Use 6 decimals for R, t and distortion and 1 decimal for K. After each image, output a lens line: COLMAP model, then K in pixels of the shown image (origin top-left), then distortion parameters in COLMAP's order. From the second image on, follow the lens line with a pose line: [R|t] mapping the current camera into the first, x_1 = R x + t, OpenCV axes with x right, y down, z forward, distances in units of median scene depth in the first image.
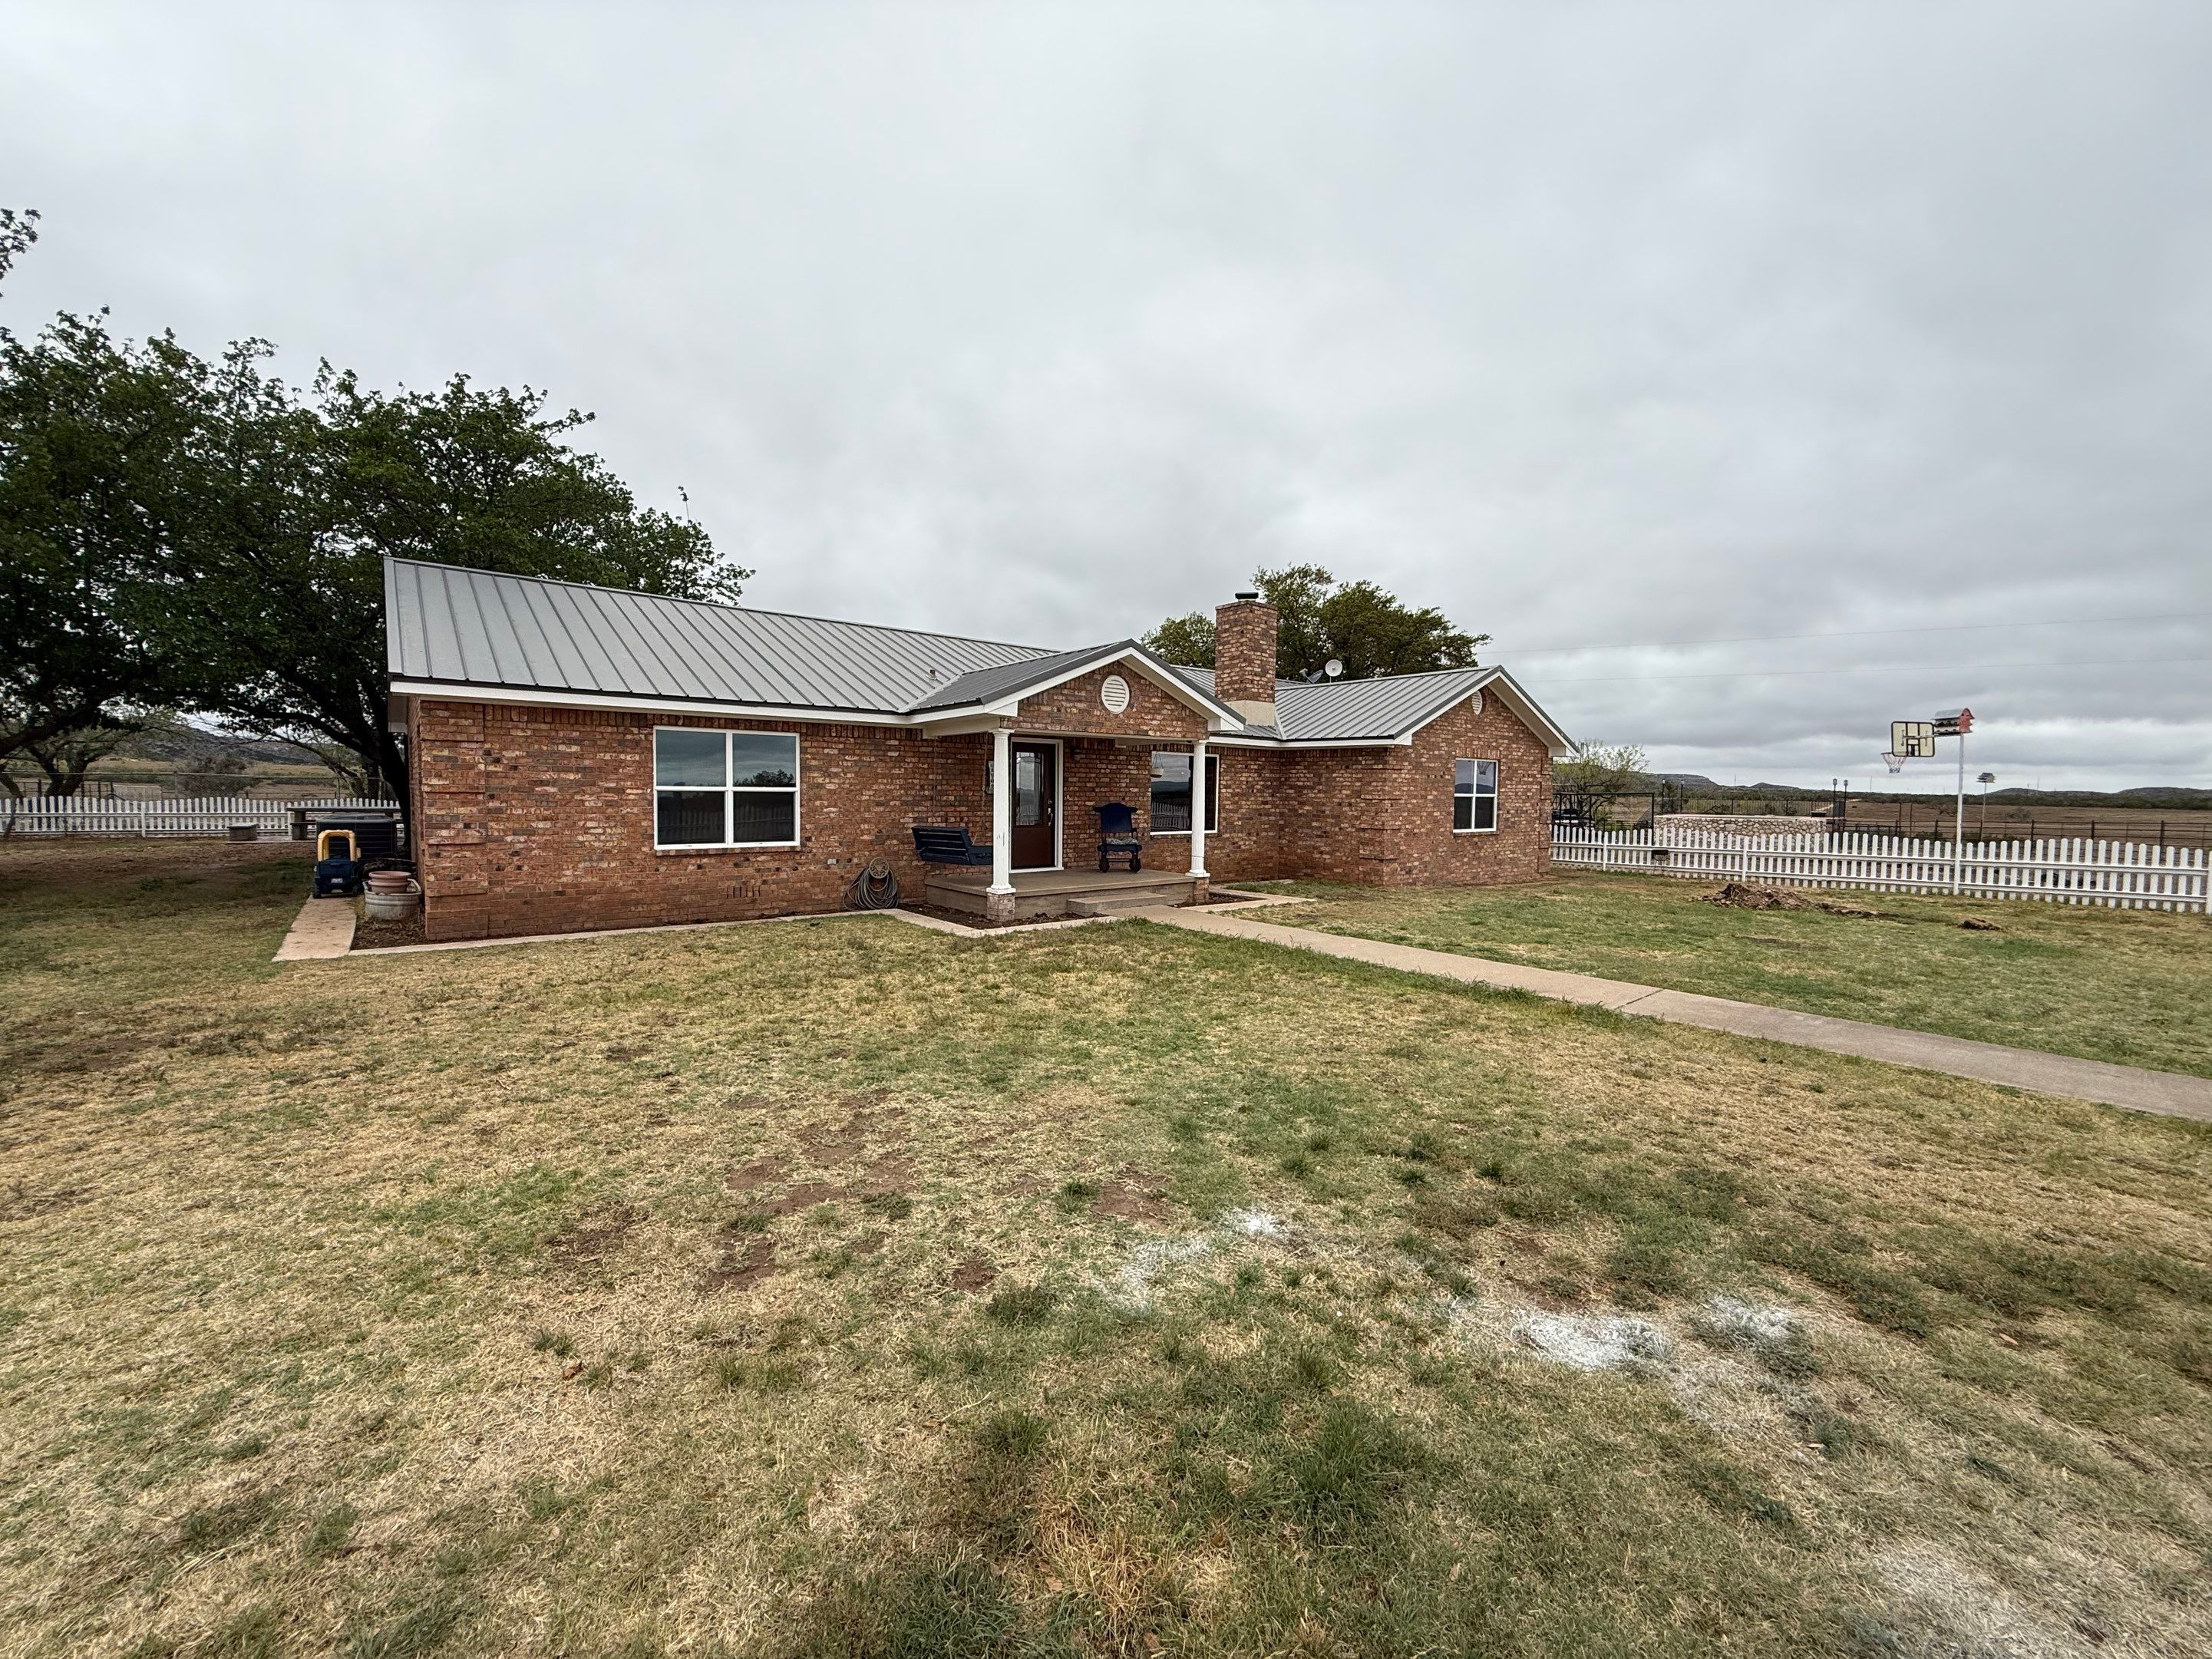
lens RADIAL K [[877.8, 0, 1102.6], [0, 877.8, 833.6], [0, 0, 1]] dist [0.000717, -0.000387]
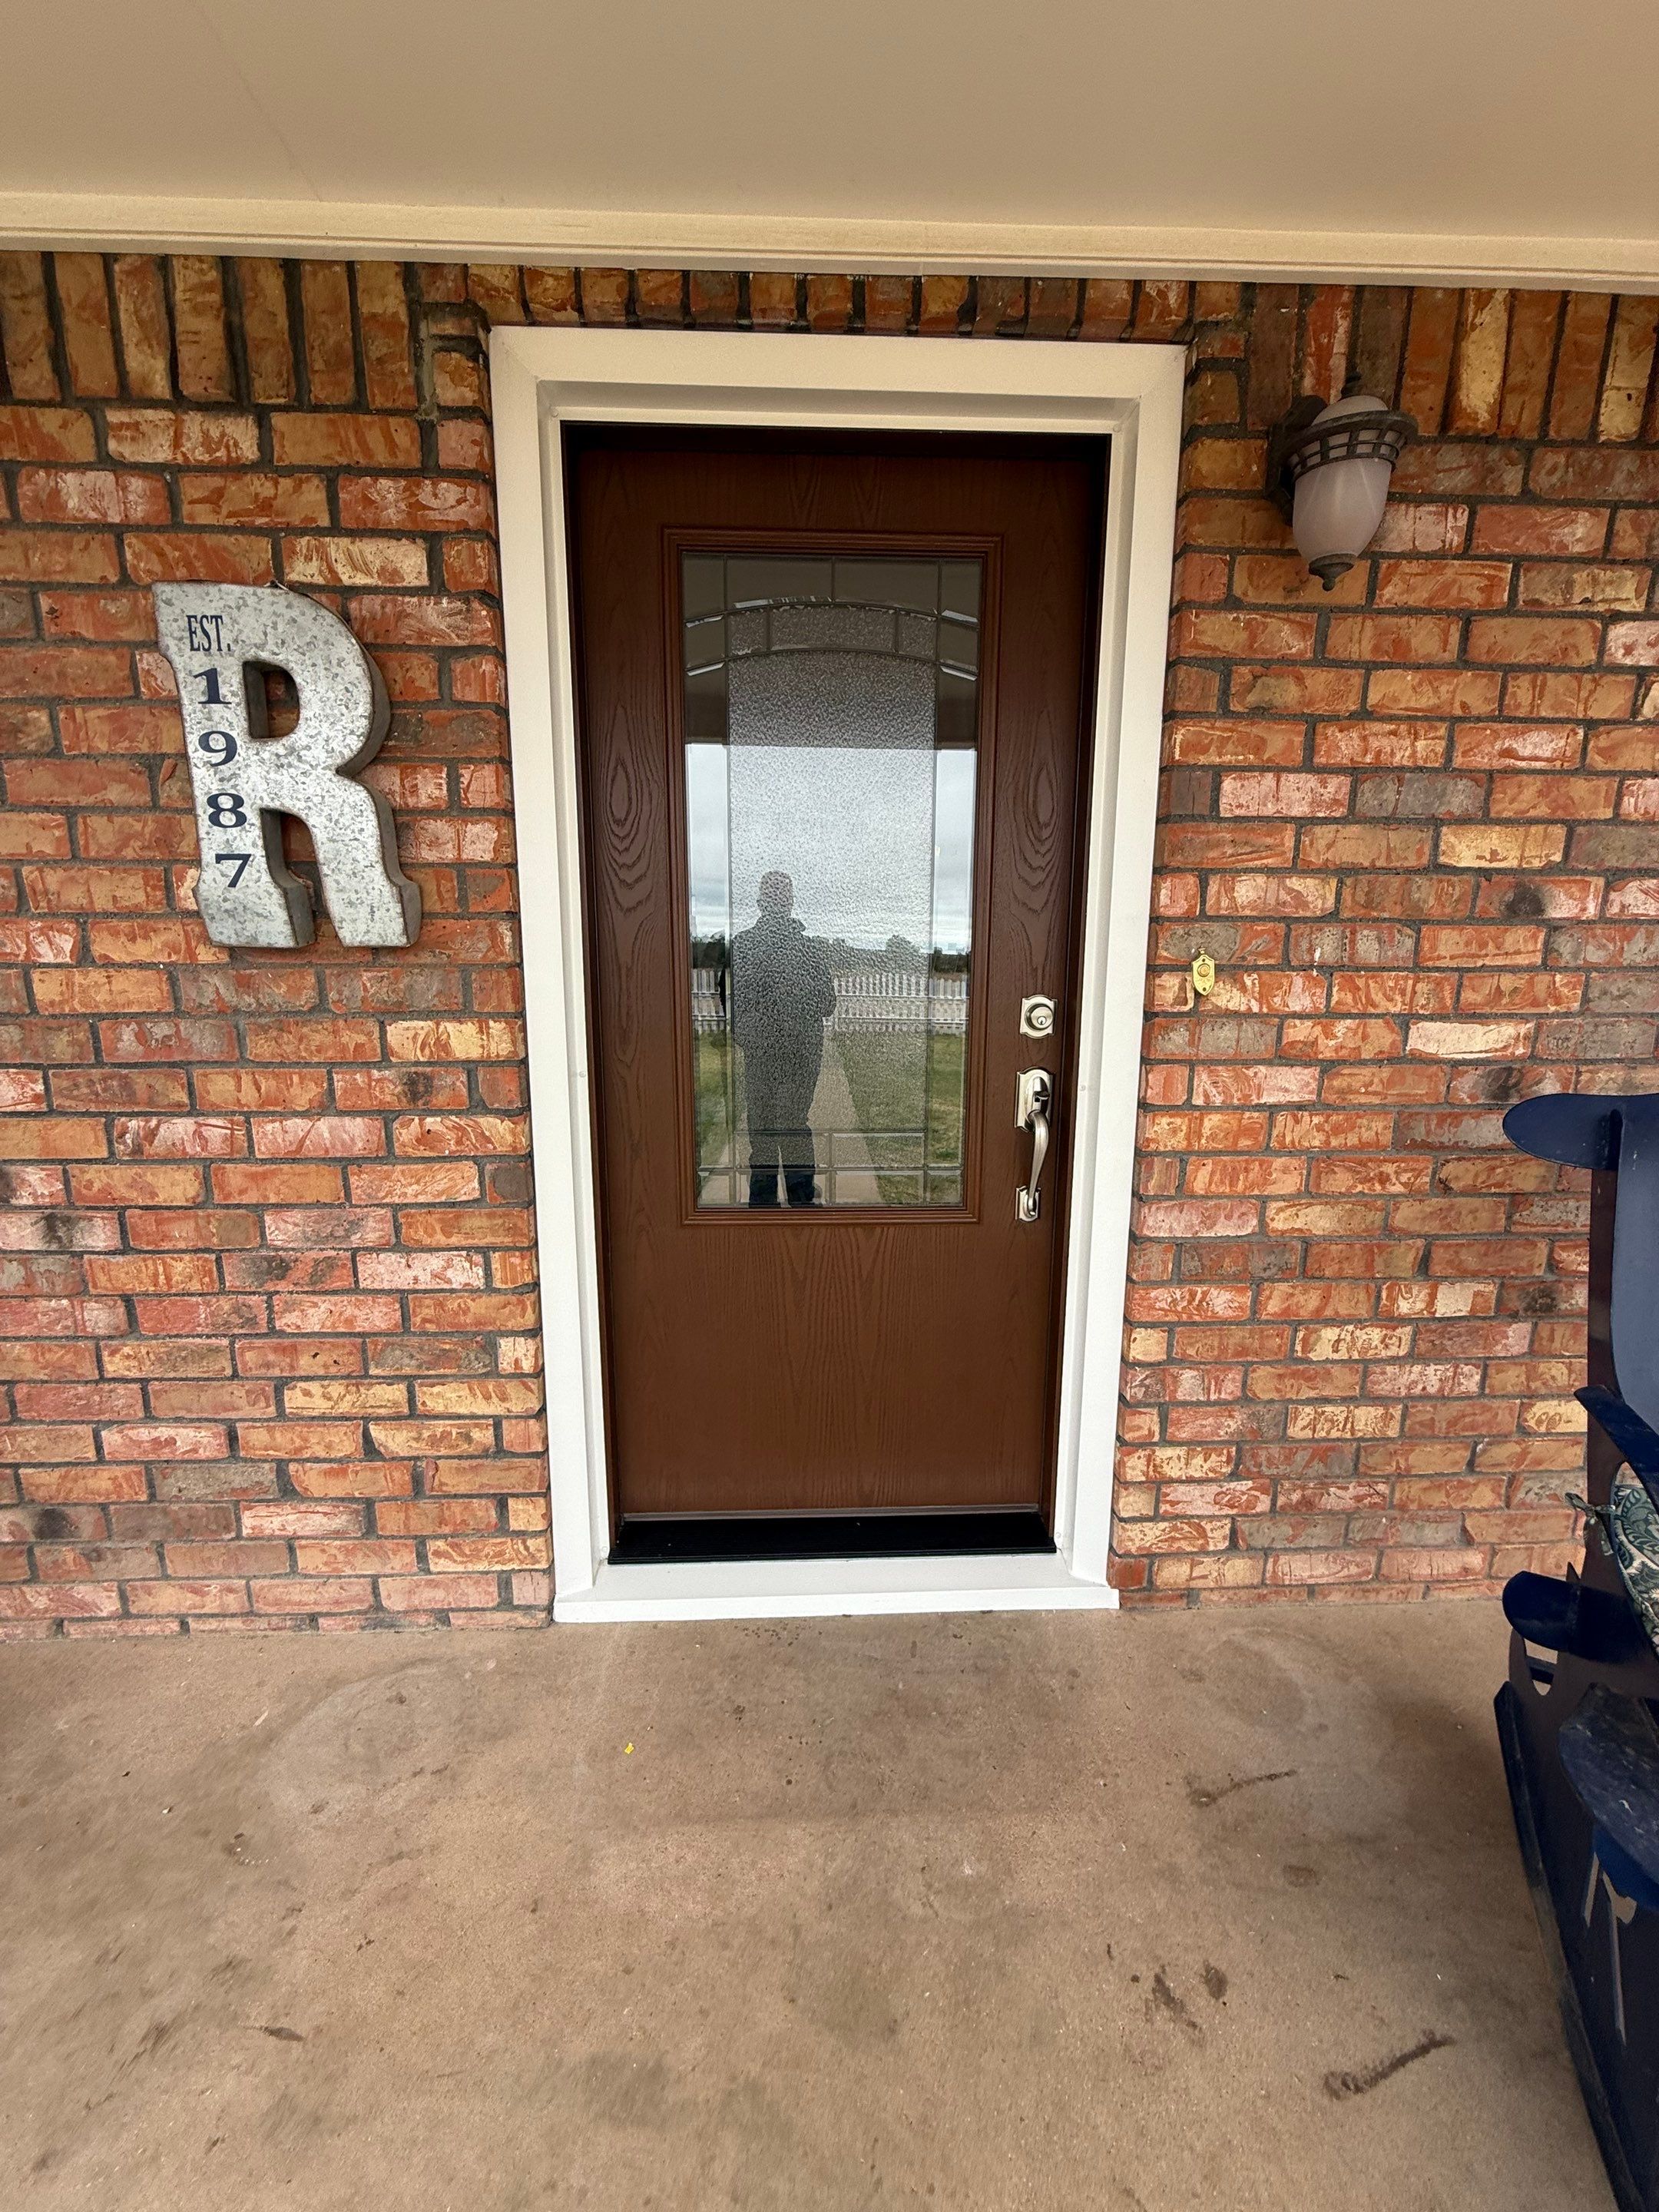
lens RADIAL K [[877.9, 0, 829.5], [0, 877.9, 1106.0], [0, 0, 1]] dist [0.000717, -0.000387]
pose [[0.798283, 0.096673, -0.594473, -0.015290], [-0.023210, 0.991239, 0.130027, -0.049040], [0.601835, -0.090001, 0.793533, 1.130365]]
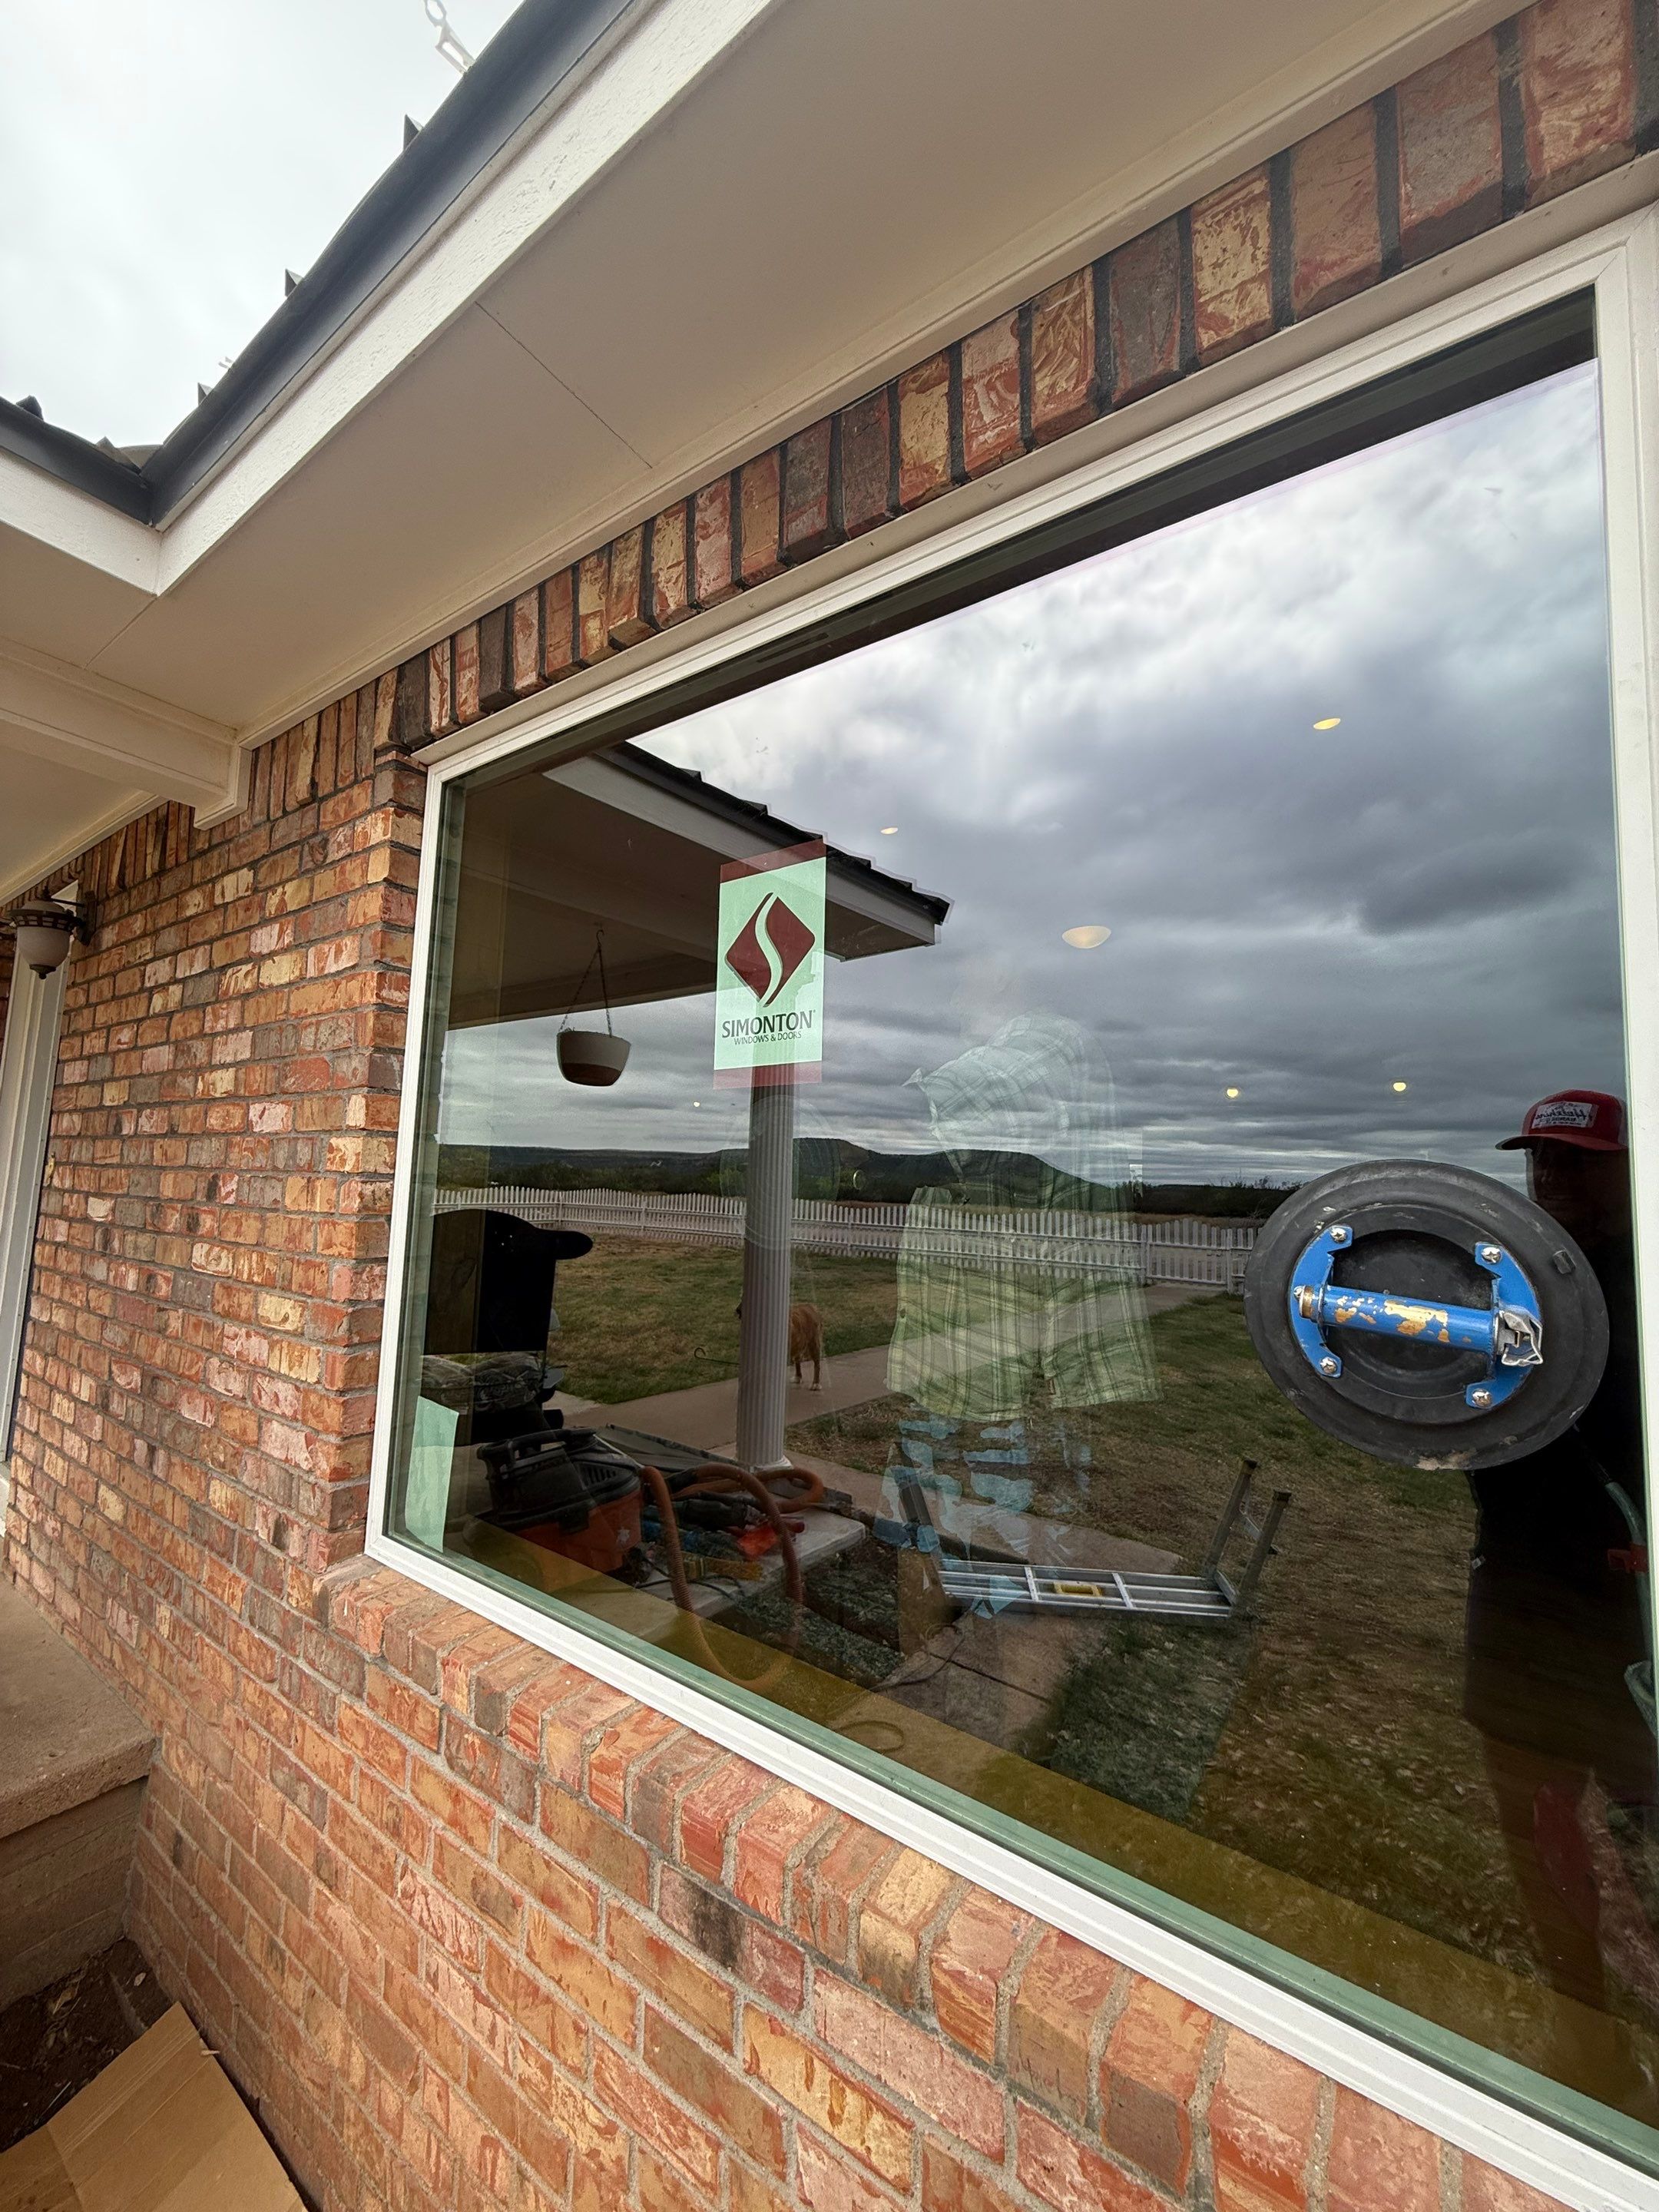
lens RADIAL K [[877.9, 0, 829.5], [0, 877.9, 1106.0], [0, 0, 1]] dist [0.000717, -0.000387]
pose [[0.268725, -0.089713, -0.959030, 0.239889], [-0.077588, 0.990402, -0.114388, -0.058326], [0.960087, 0.105148, 0.259185, 1.410971]]
